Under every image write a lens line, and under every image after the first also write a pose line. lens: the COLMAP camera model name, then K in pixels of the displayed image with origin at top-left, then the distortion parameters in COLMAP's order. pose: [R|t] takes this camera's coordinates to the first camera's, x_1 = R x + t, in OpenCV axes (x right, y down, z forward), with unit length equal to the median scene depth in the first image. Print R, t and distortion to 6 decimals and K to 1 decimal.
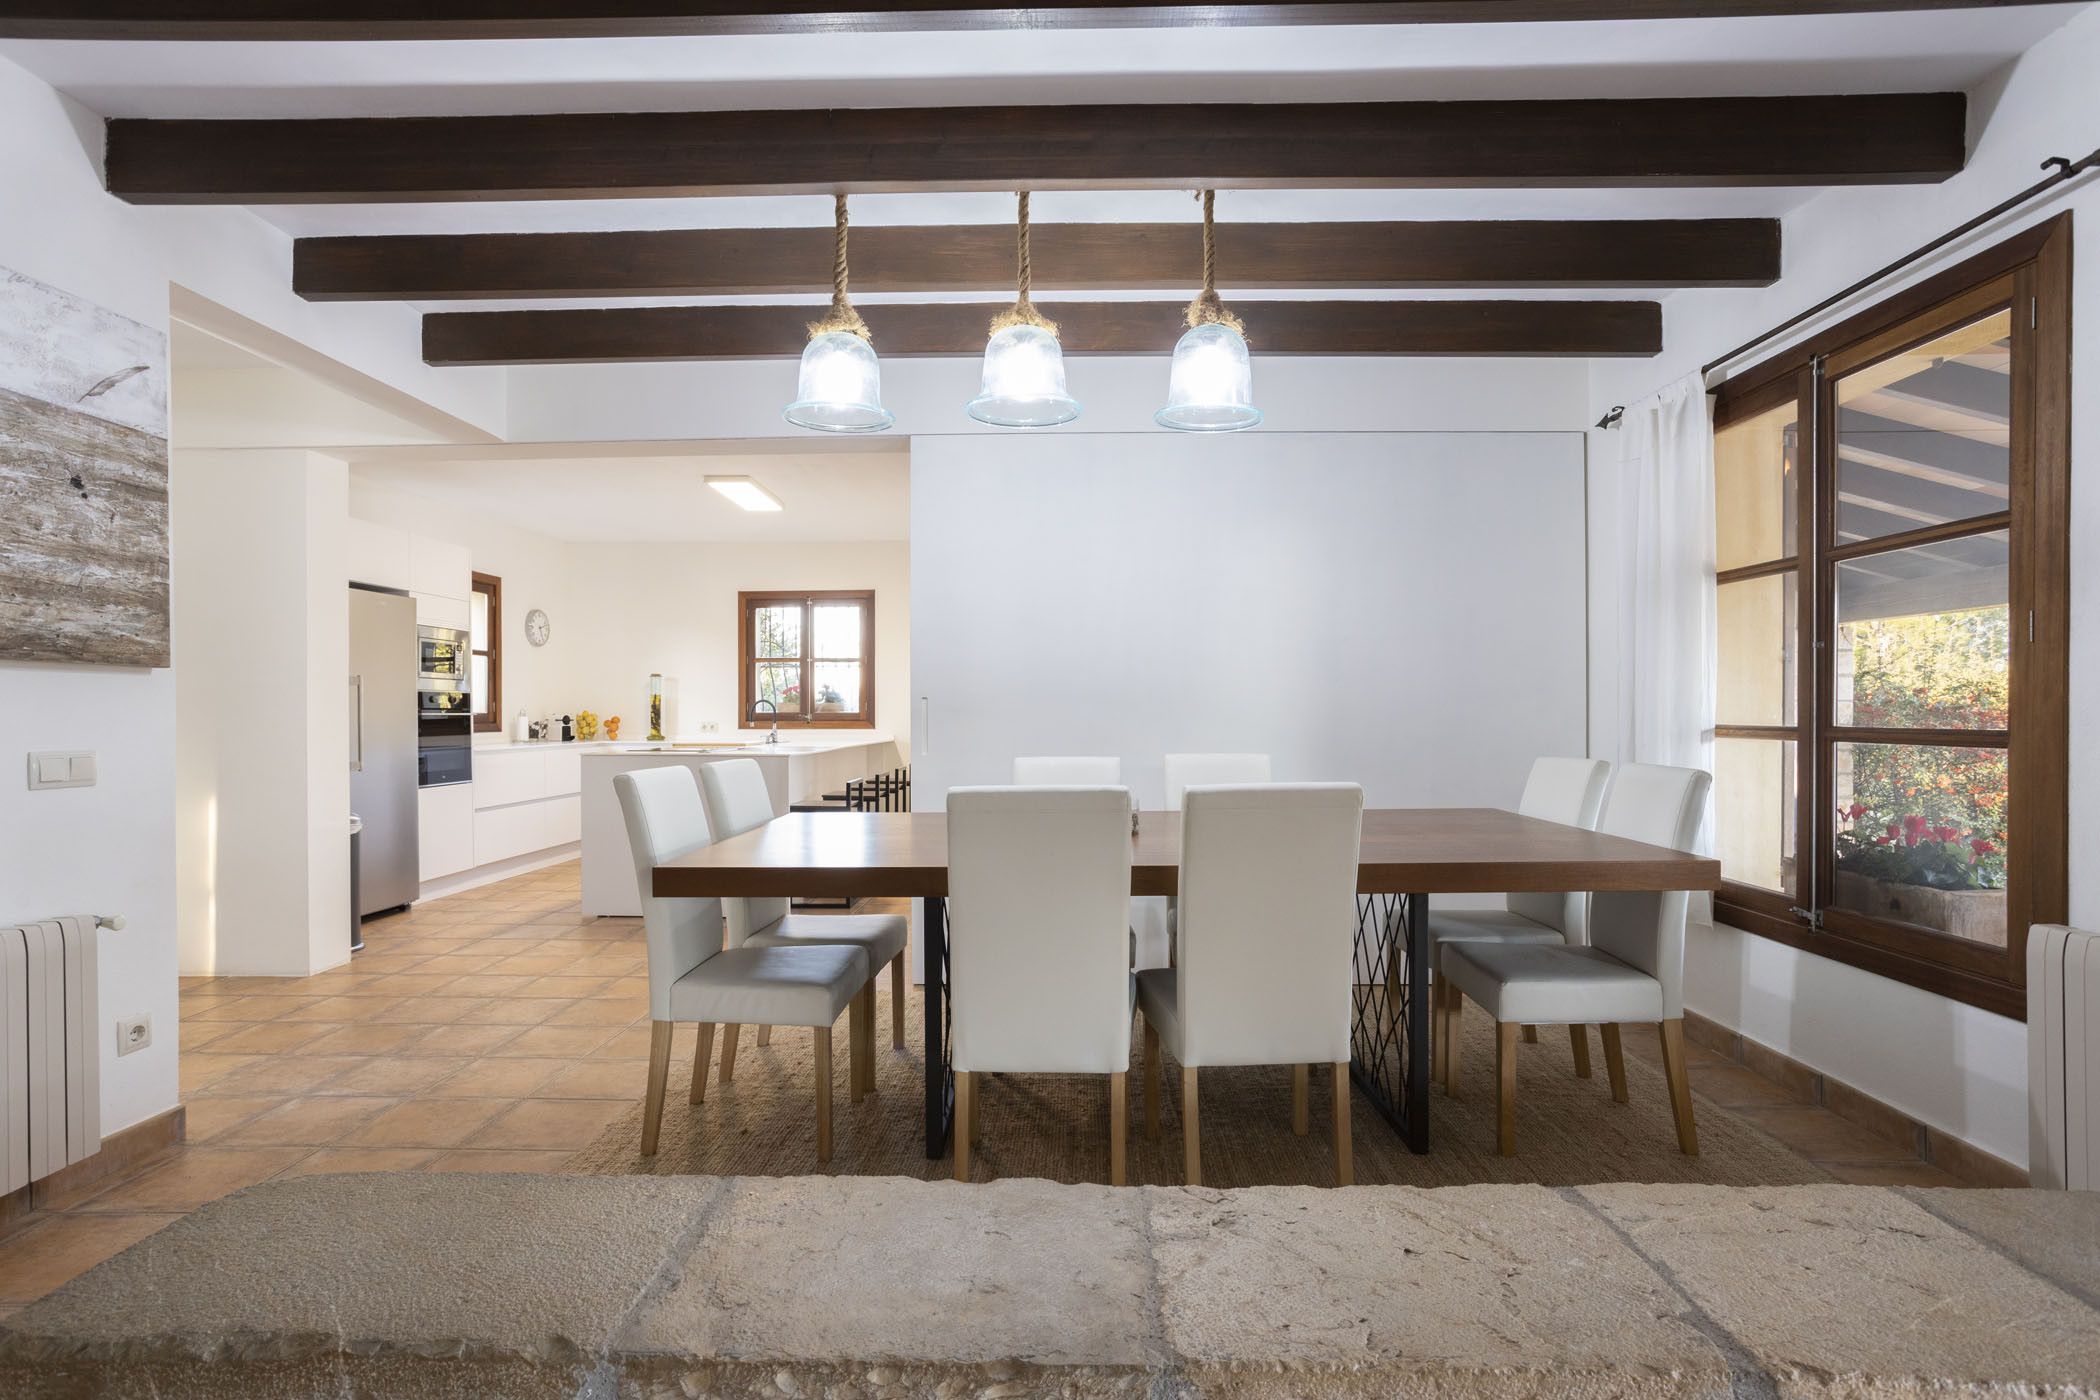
lens RADIAL K [[1009.3, 0, 1064.5], [0, 1009.3, 715.5], [0, 0, 1]] dist [0.014004, 0.000156]
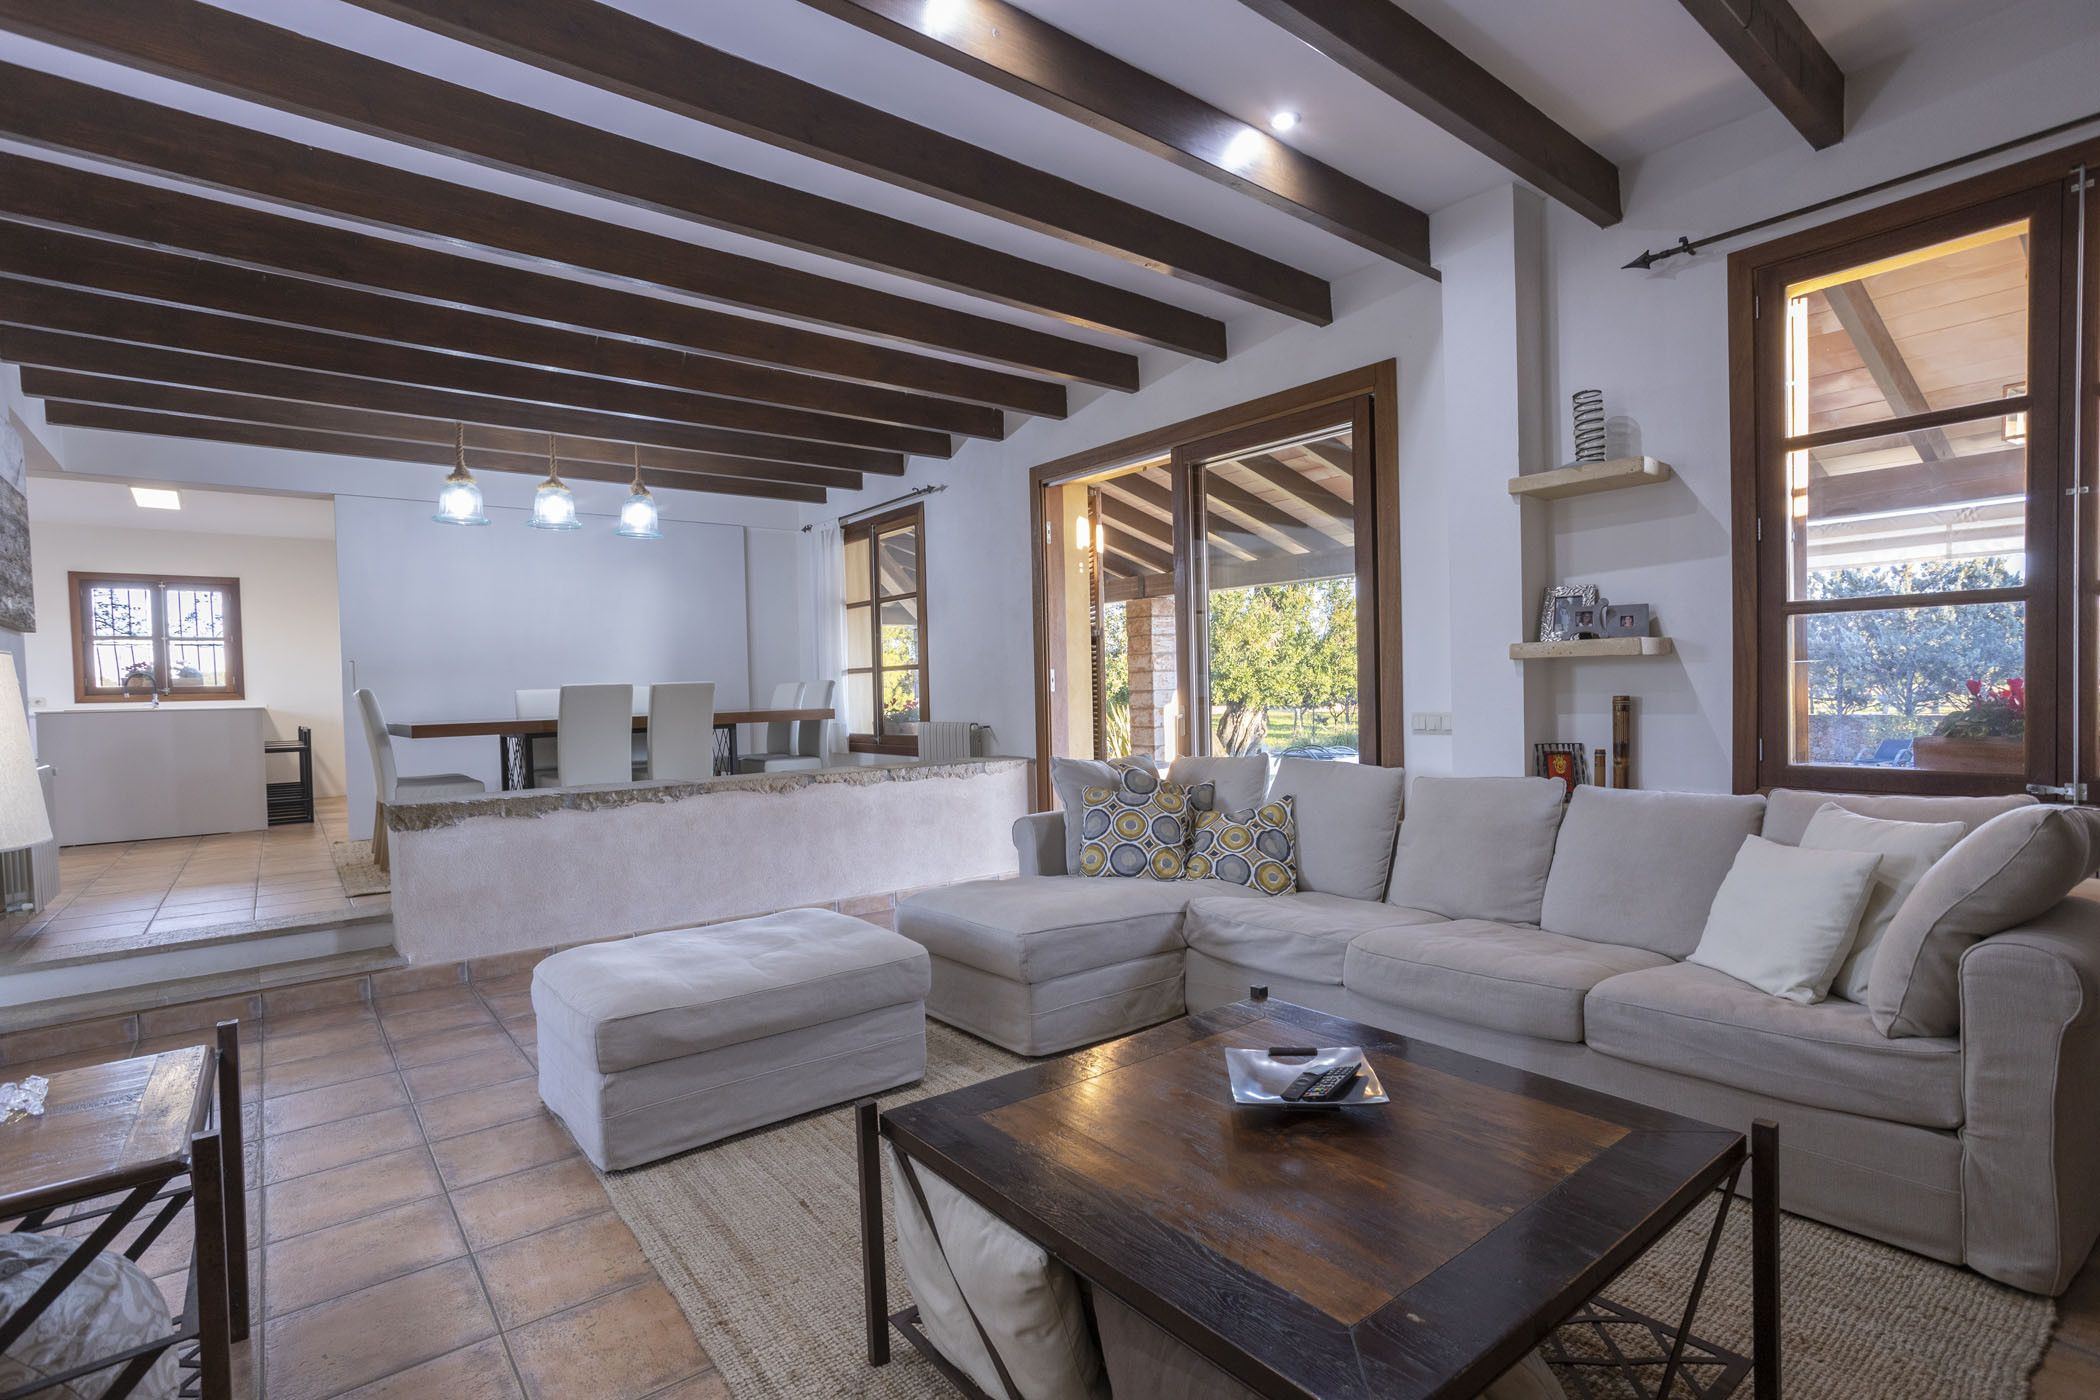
lens RADIAL K [[1009.6, 0, 1047.9], [0, 1009.6, 710.3], [0, 0, 1]] dist [-0.058284, 0.034646]
pose [[0.773186, -0.033925, 0.633271, -0.543568], [0.028495, 0.999418, 0.018749, 0.084743], [-0.633539, 0.003549, 0.773703, -1.234909]]
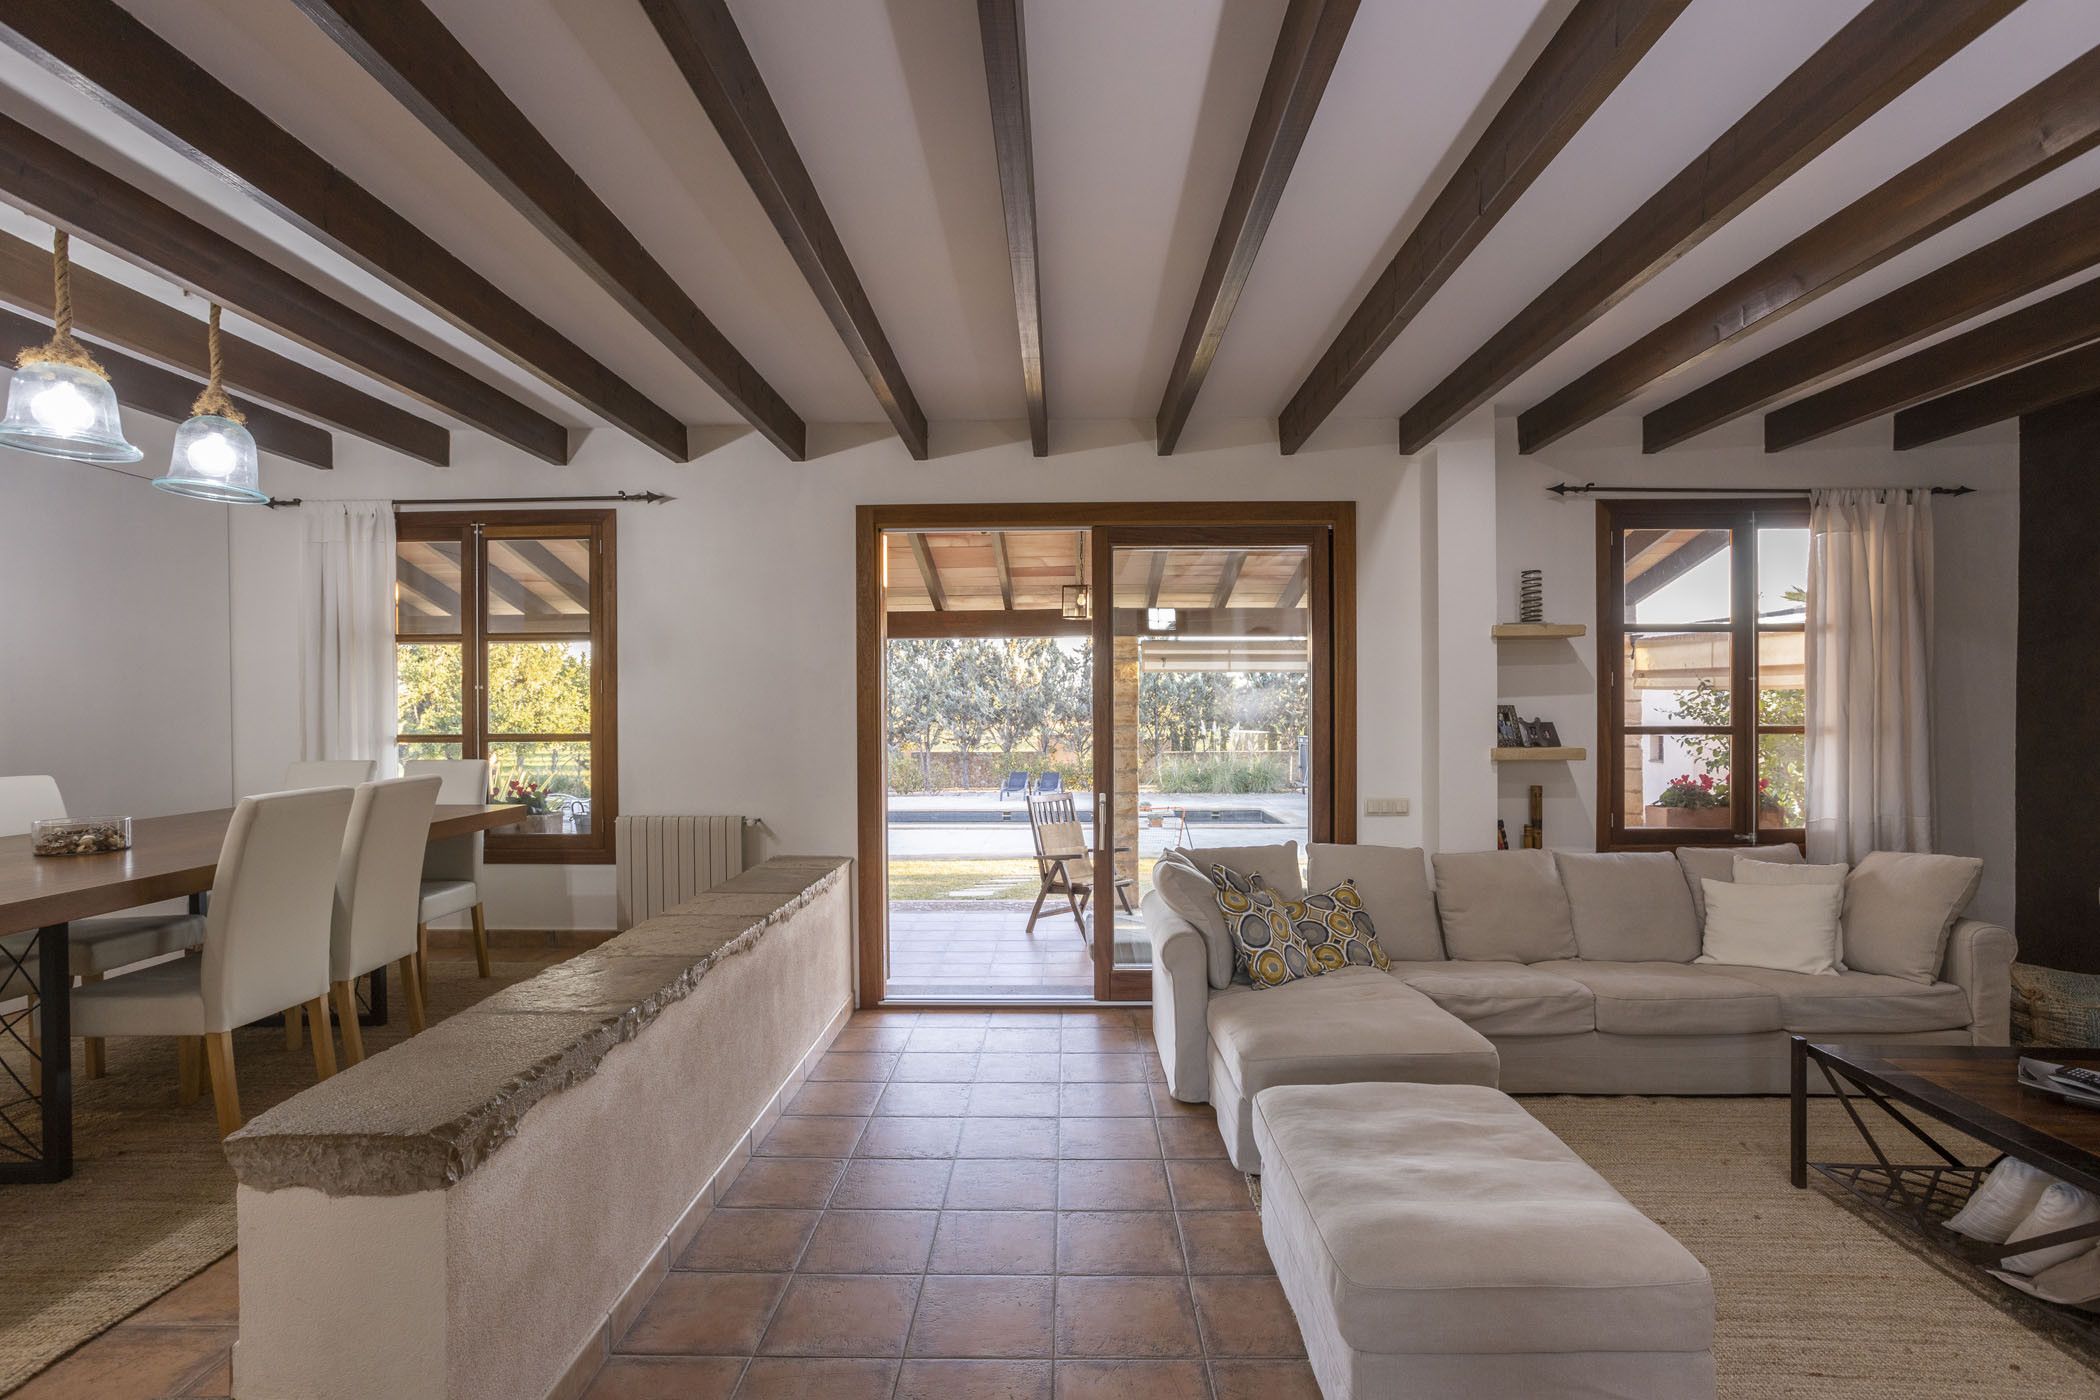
lens RADIAL K [[1009.6, 0, 1047.9], [0, 1009.6, 710.3], [0, 0, 1]] dist [-0.058284, 0.034646]
pose [[0.016858, 0.002958, 0.999854, -0.939959], [0.008700, 0.999957, -0.003105, -0.015648], [-0.999820, 0.008751, 0.016831, -0.008685]]
